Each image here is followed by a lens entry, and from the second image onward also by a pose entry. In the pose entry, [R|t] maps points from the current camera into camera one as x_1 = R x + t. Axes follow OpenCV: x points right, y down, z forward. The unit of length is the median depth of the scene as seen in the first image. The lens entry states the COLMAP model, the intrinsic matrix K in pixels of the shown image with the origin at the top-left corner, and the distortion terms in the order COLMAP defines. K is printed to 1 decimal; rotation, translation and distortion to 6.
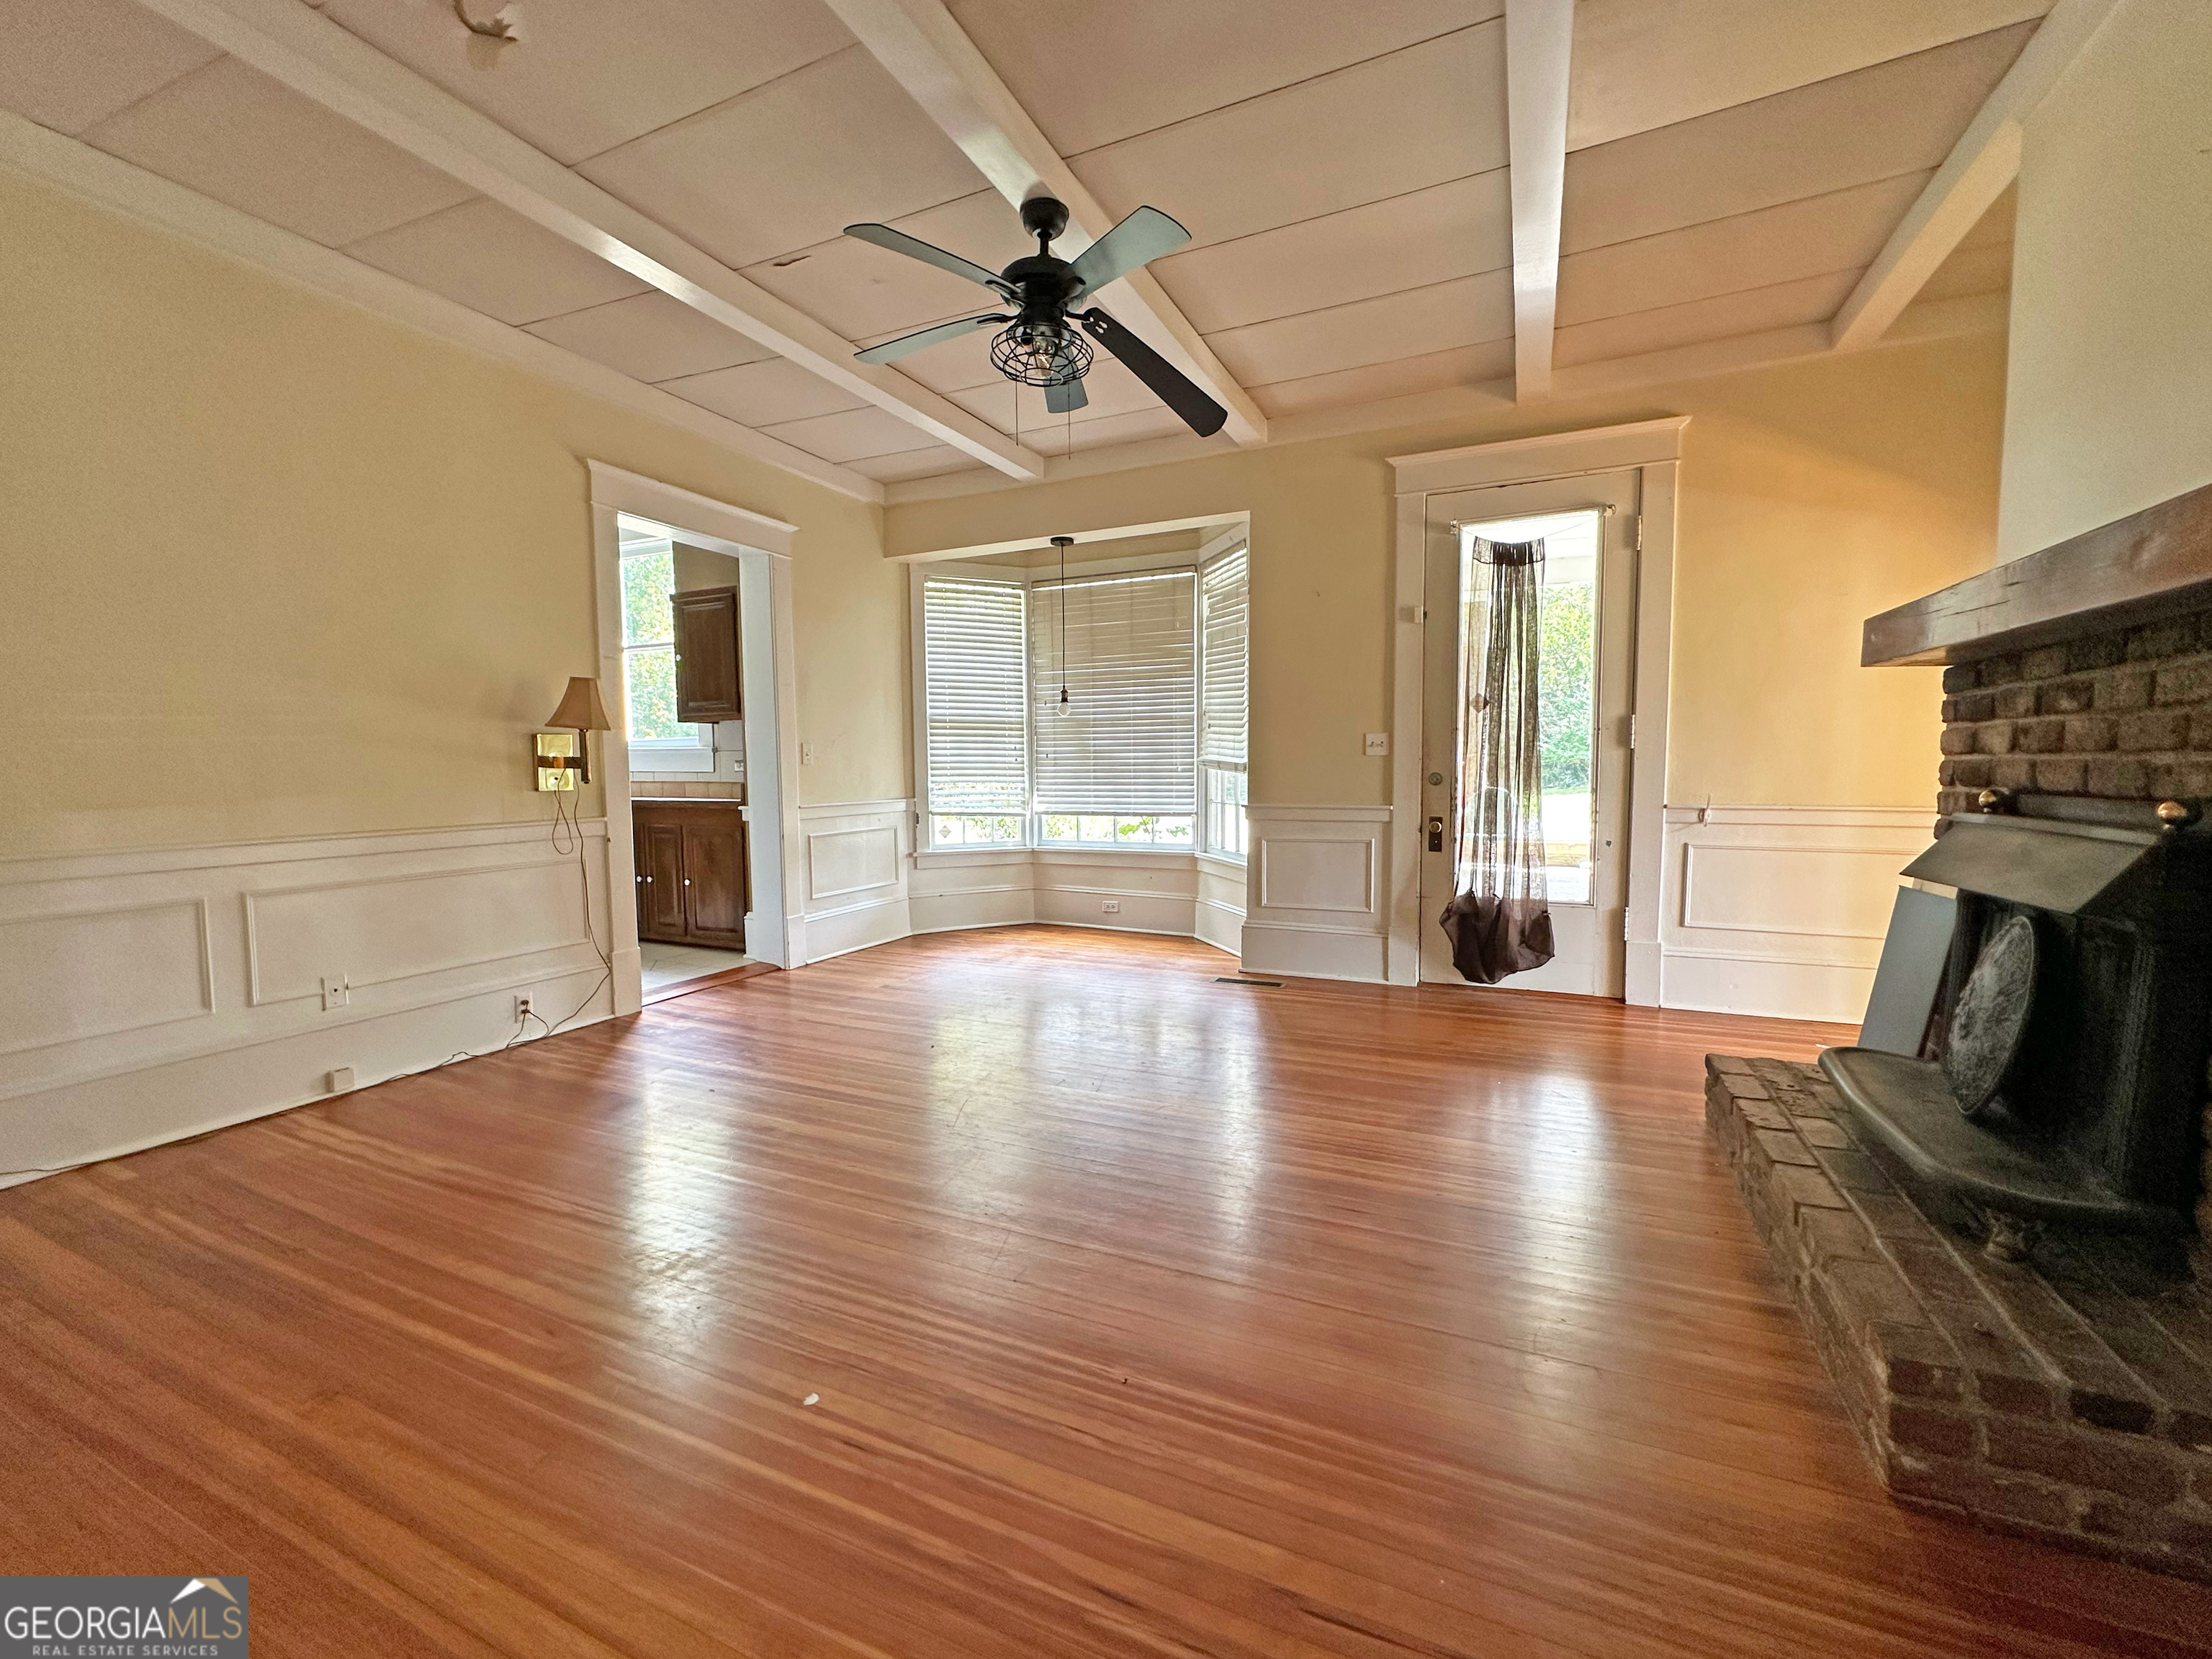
lens RADIAL K [[885.8, 0, 1116.0], [0, 885.8, 823.9], [0, 0, 1]] dist [0.002509, 0.000048]
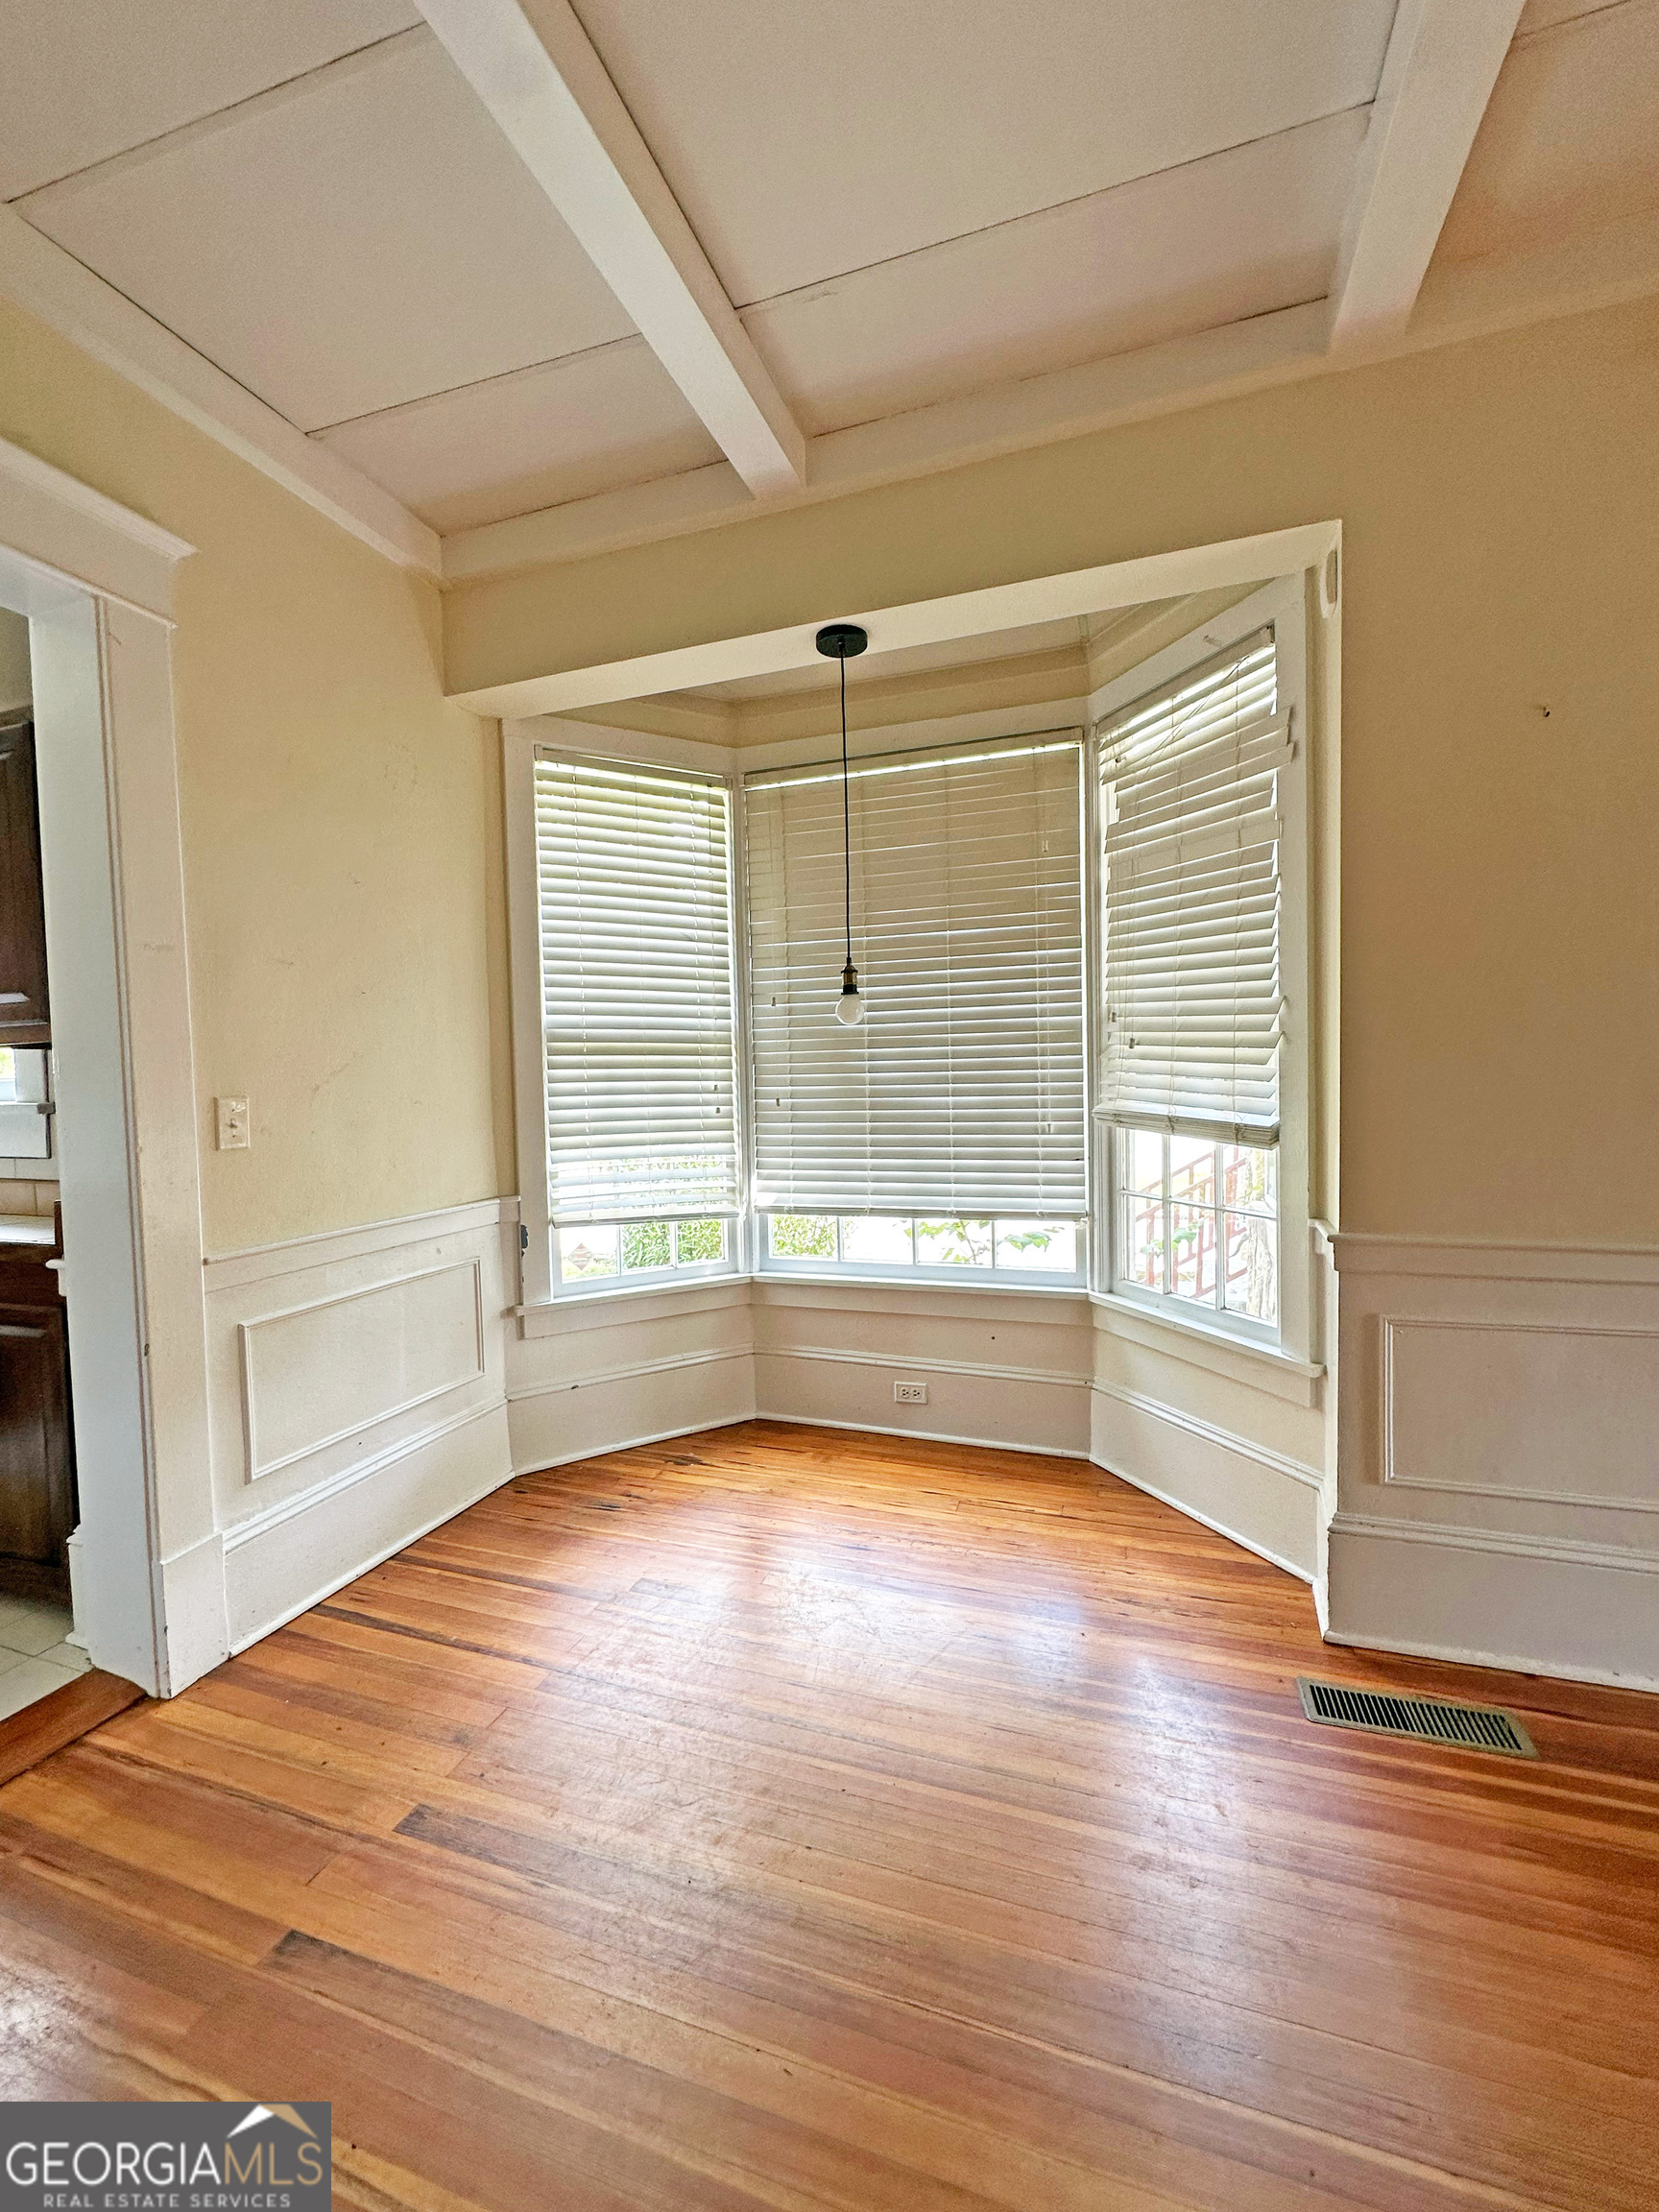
lens RADIAL K [[885.8, 0, 829.8], [0, 885.8, 1109.6], [0, 0, 1]] dist [0.002509, 0.000048]
pose [[0.995439, -0.016368, 0.093991, -0.100152], [0.019373, 0.999327, -0.031143, -0.057589], [-0.093418, 0.032822, 0.995086, 0.492080]]
